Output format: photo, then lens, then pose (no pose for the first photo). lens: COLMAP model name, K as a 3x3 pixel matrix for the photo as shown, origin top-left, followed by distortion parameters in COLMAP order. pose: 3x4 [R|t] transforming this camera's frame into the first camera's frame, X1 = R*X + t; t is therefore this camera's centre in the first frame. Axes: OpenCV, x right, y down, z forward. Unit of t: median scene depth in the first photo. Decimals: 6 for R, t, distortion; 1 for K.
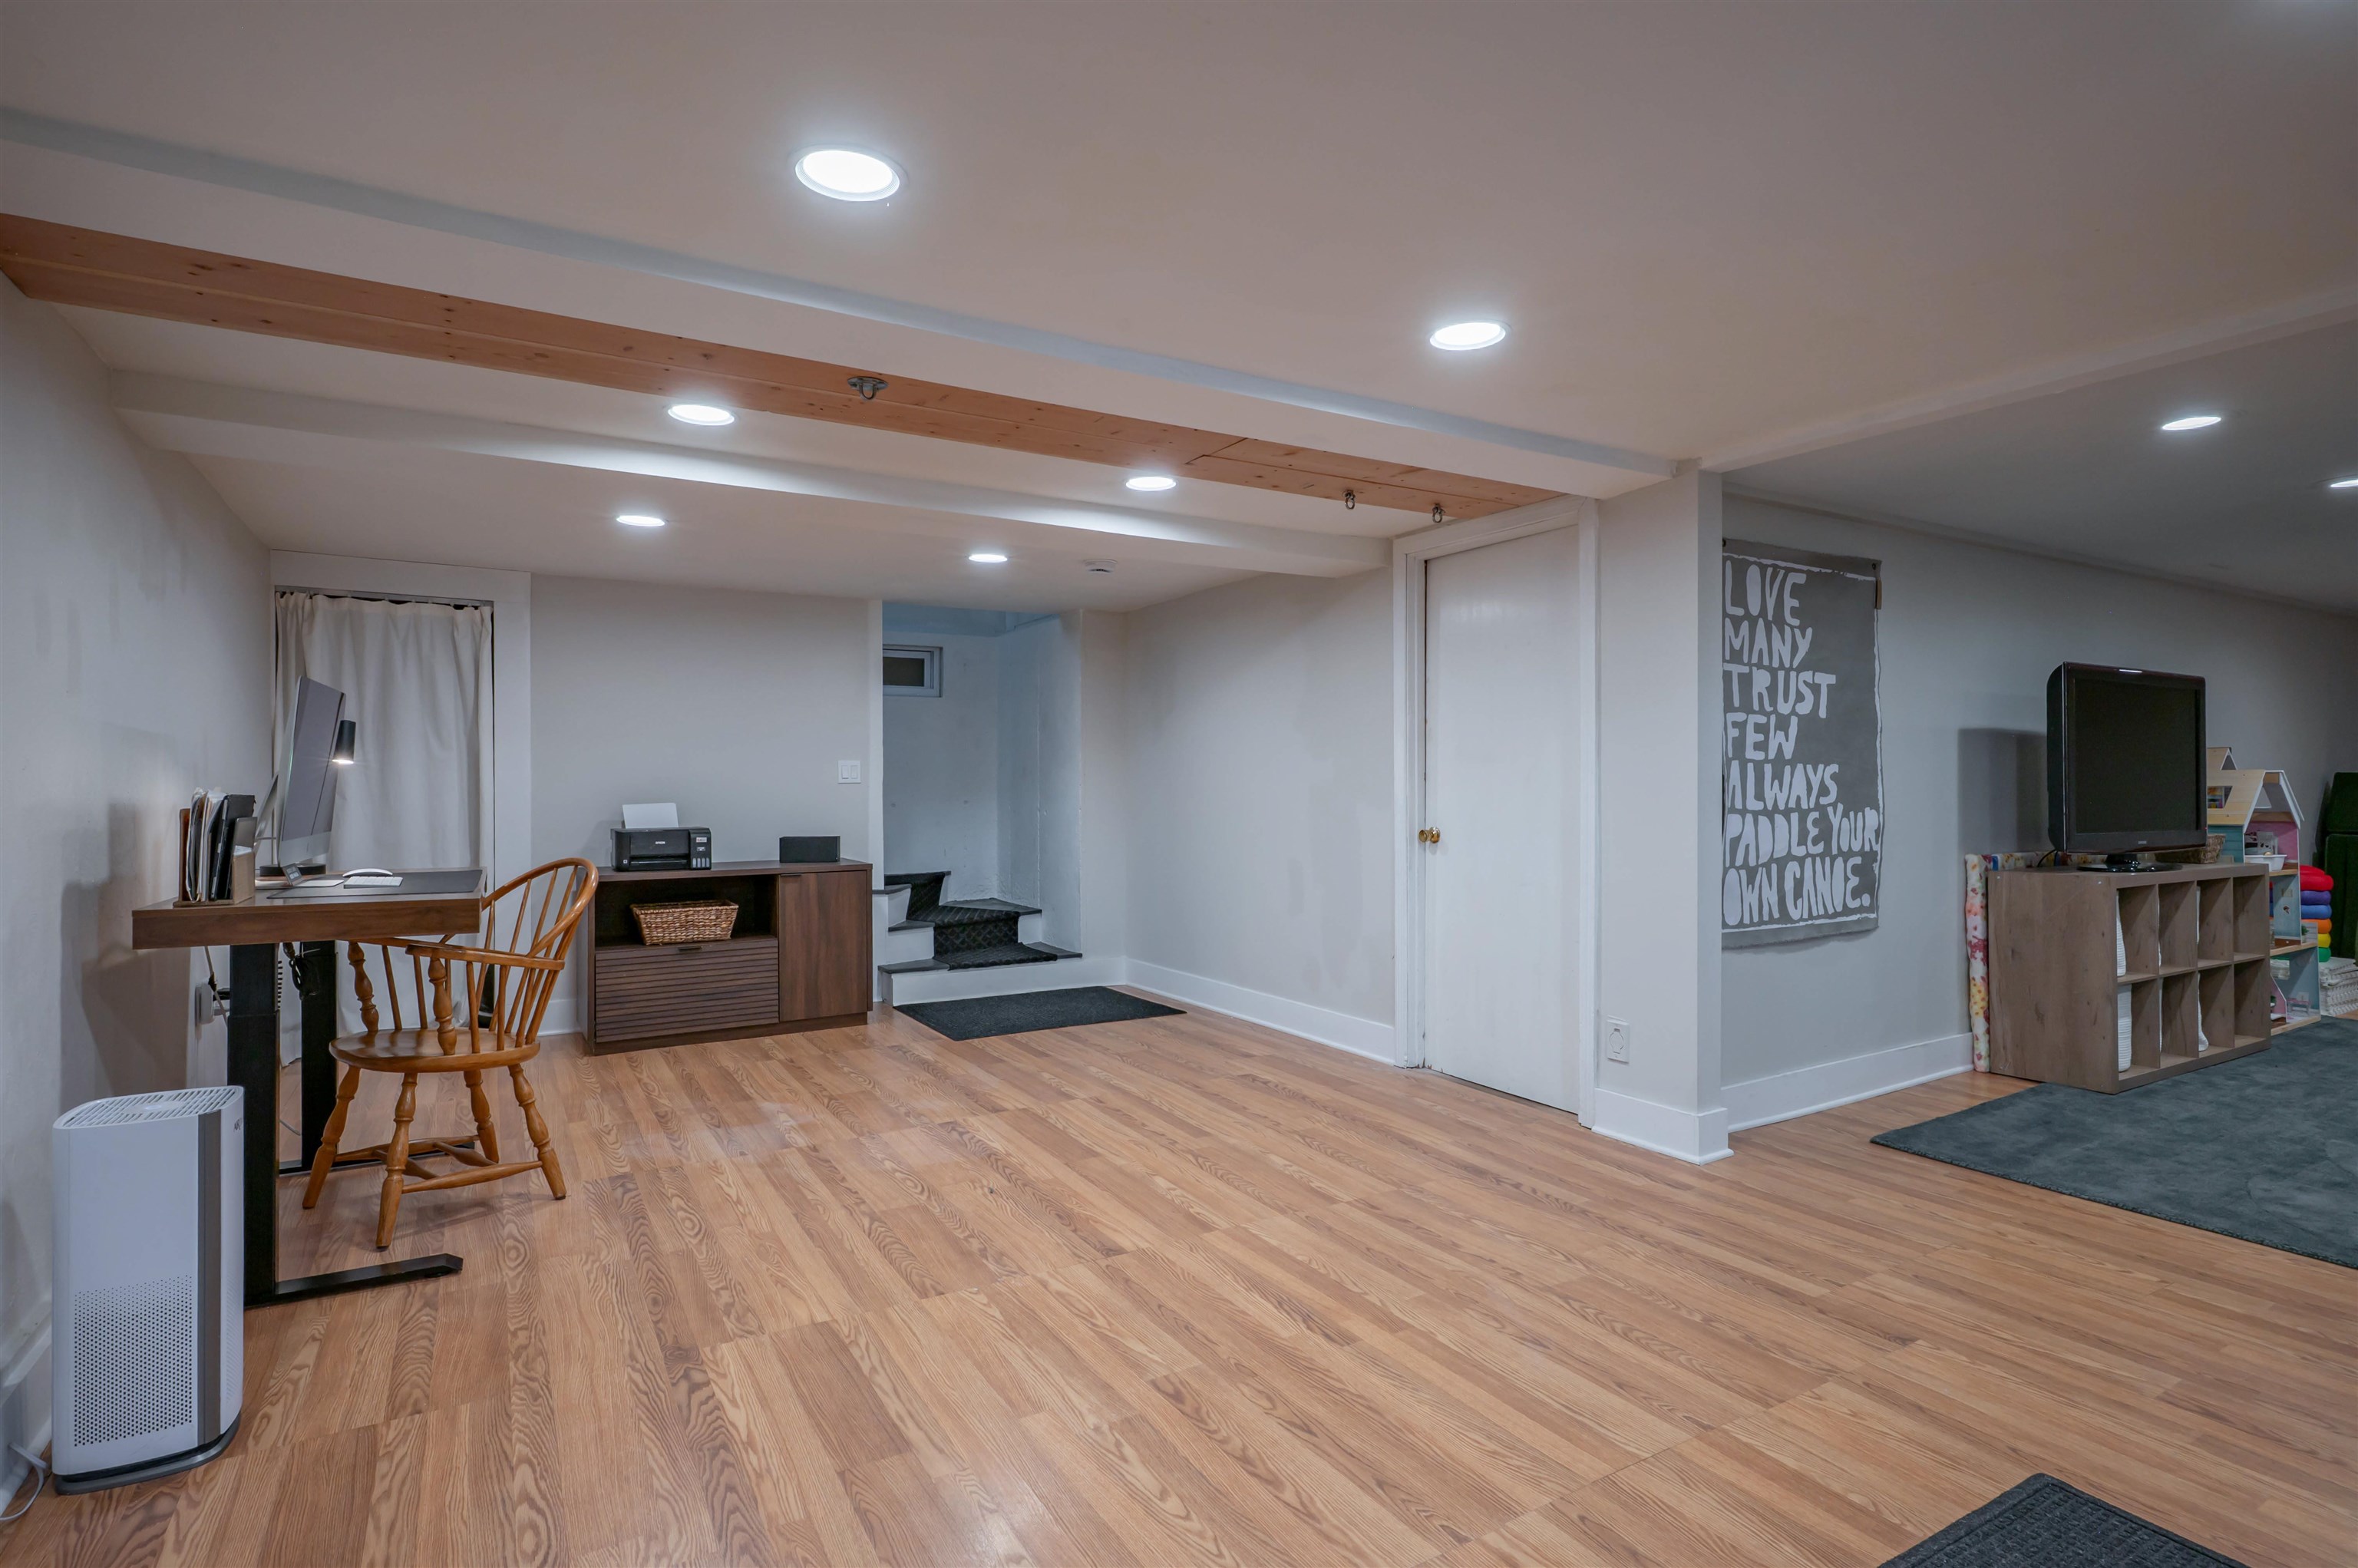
lens RADIAL K [[1207.2, 0, 1178.1], [0, 1207.2, 794.6], [0, 0, 1]] dist [-0.000792, 0.000116]
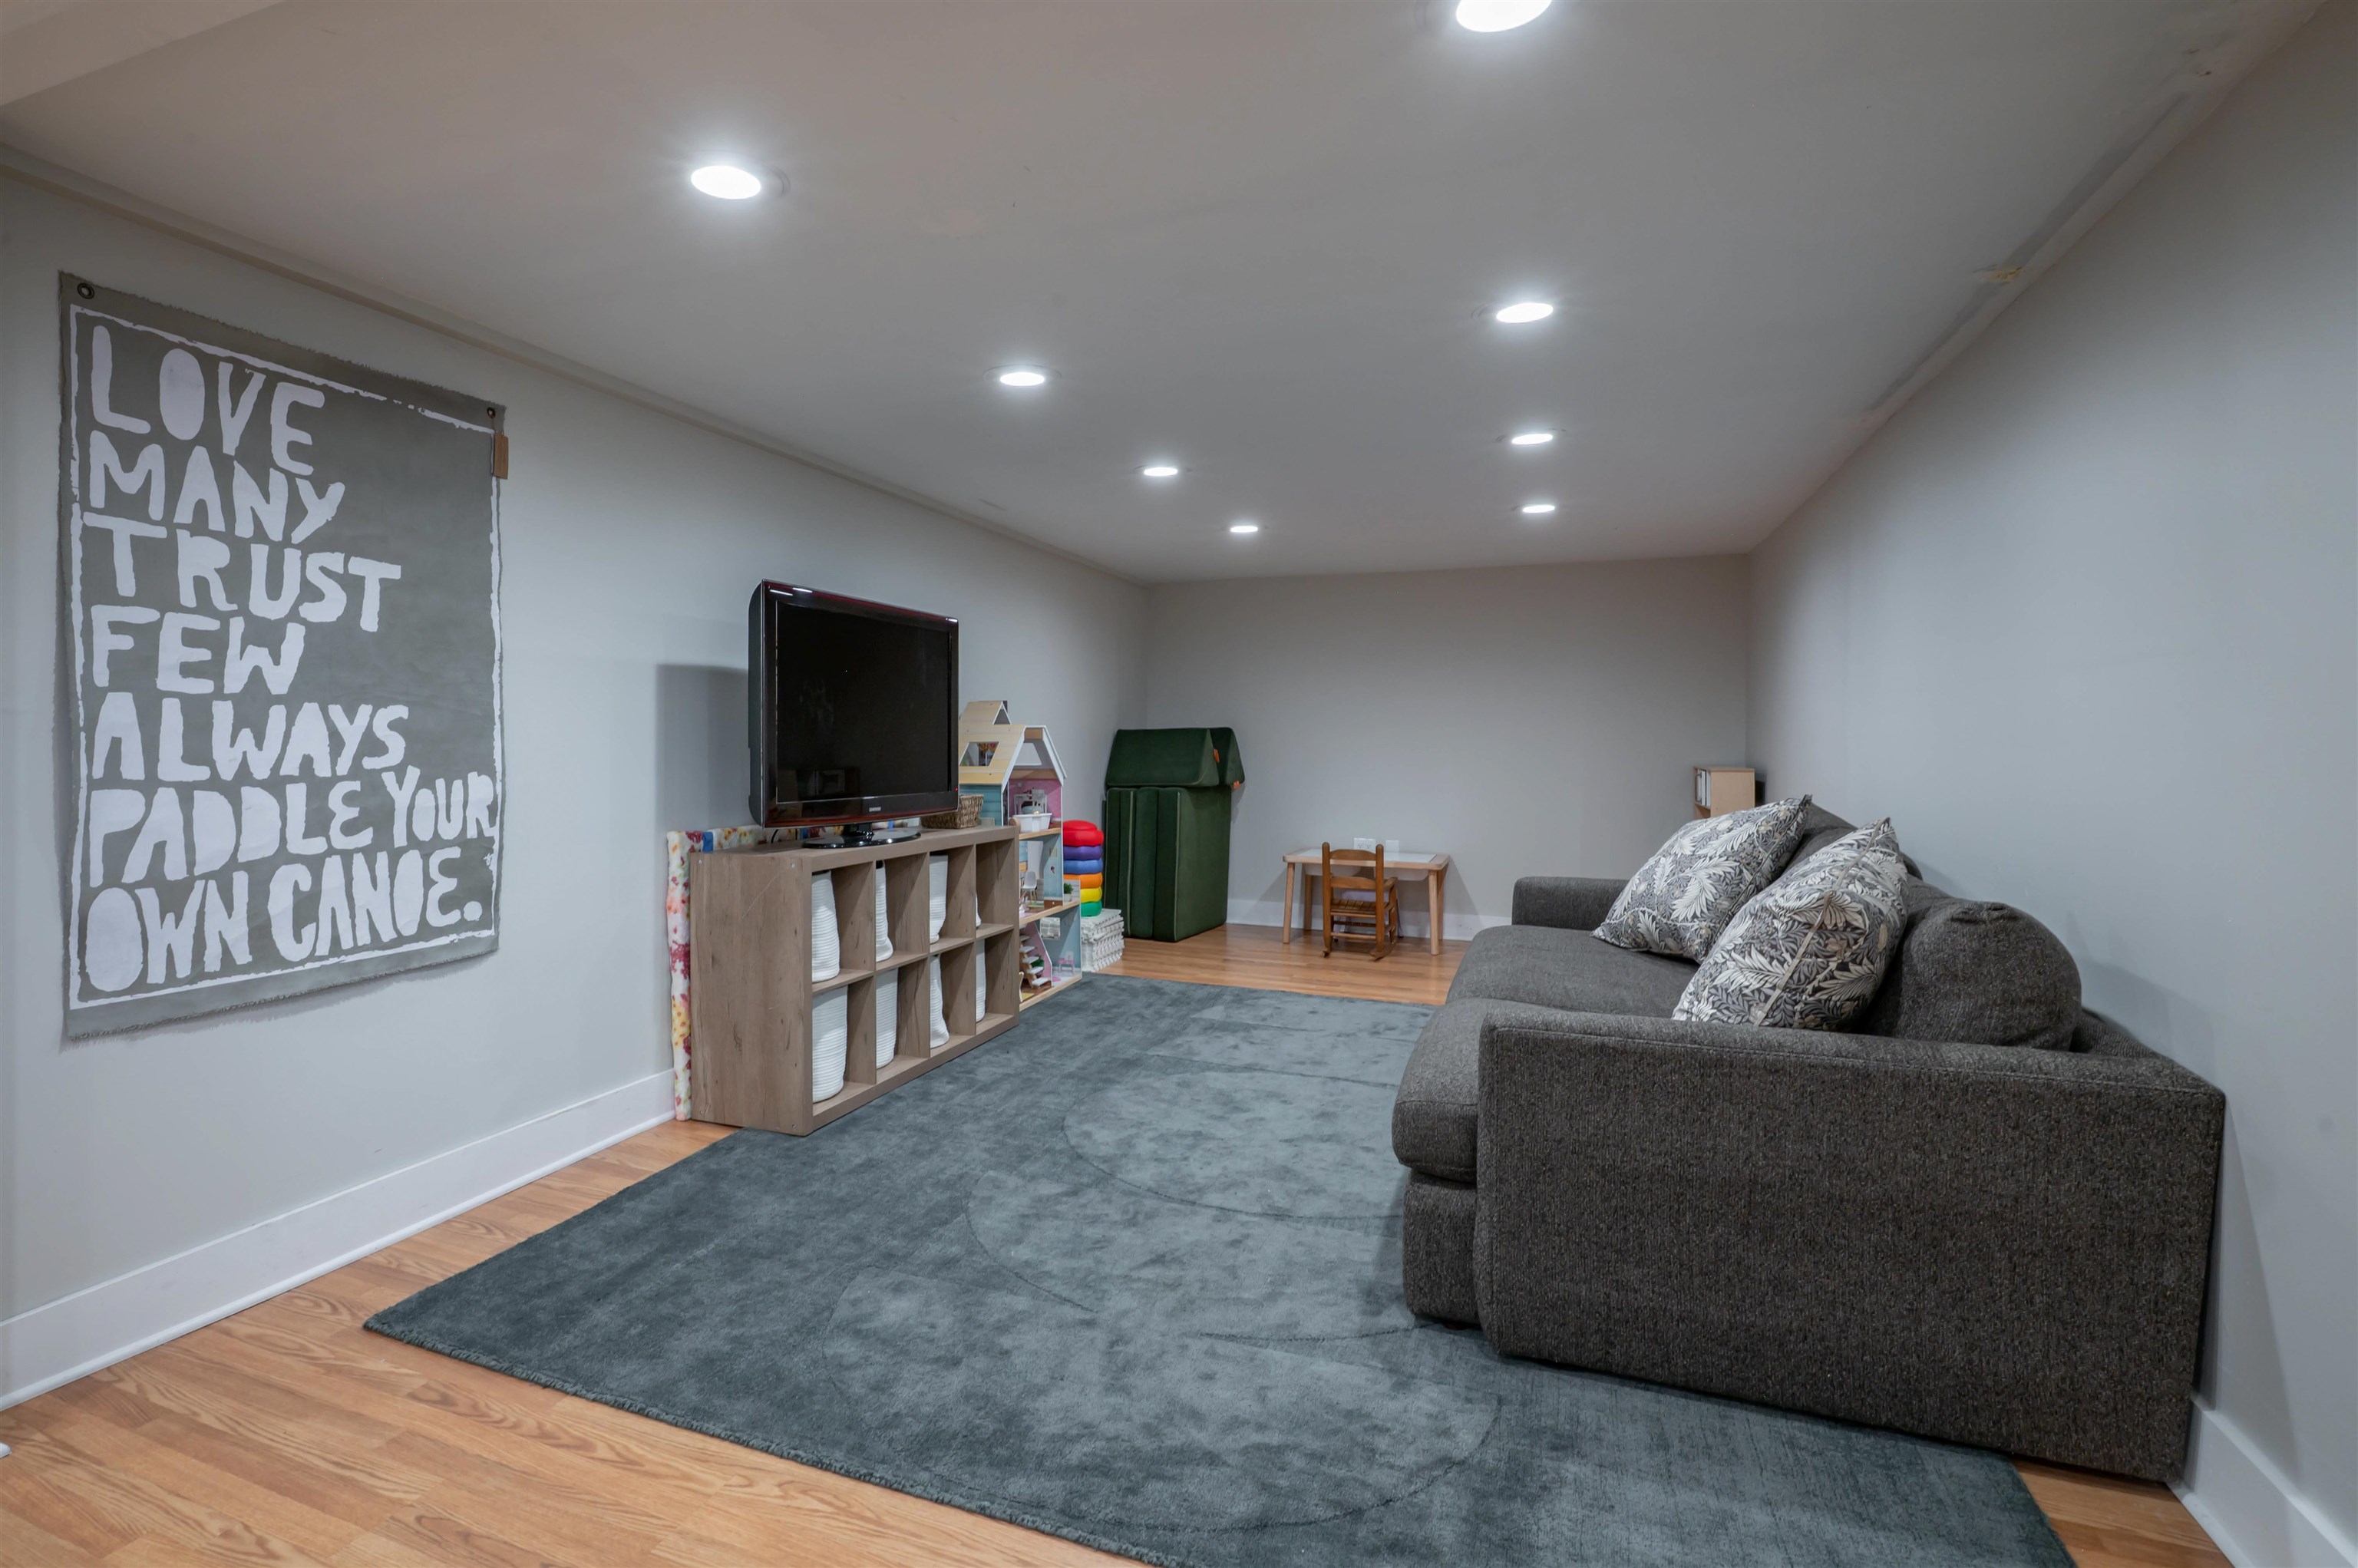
lens RADIAL K [[1142.3, 0, 1141.4], [0, 1142.3, 779.9], [0, 0, 1]] dist [-0.000124, -0.000233]
pose [[0.780949, -0.017956, 0.624337, 0.479436], [0.001042, 0.999623, 0.027445, -0.002144], [-0.624594, -0.020782, 0.780673, 0.286413]]
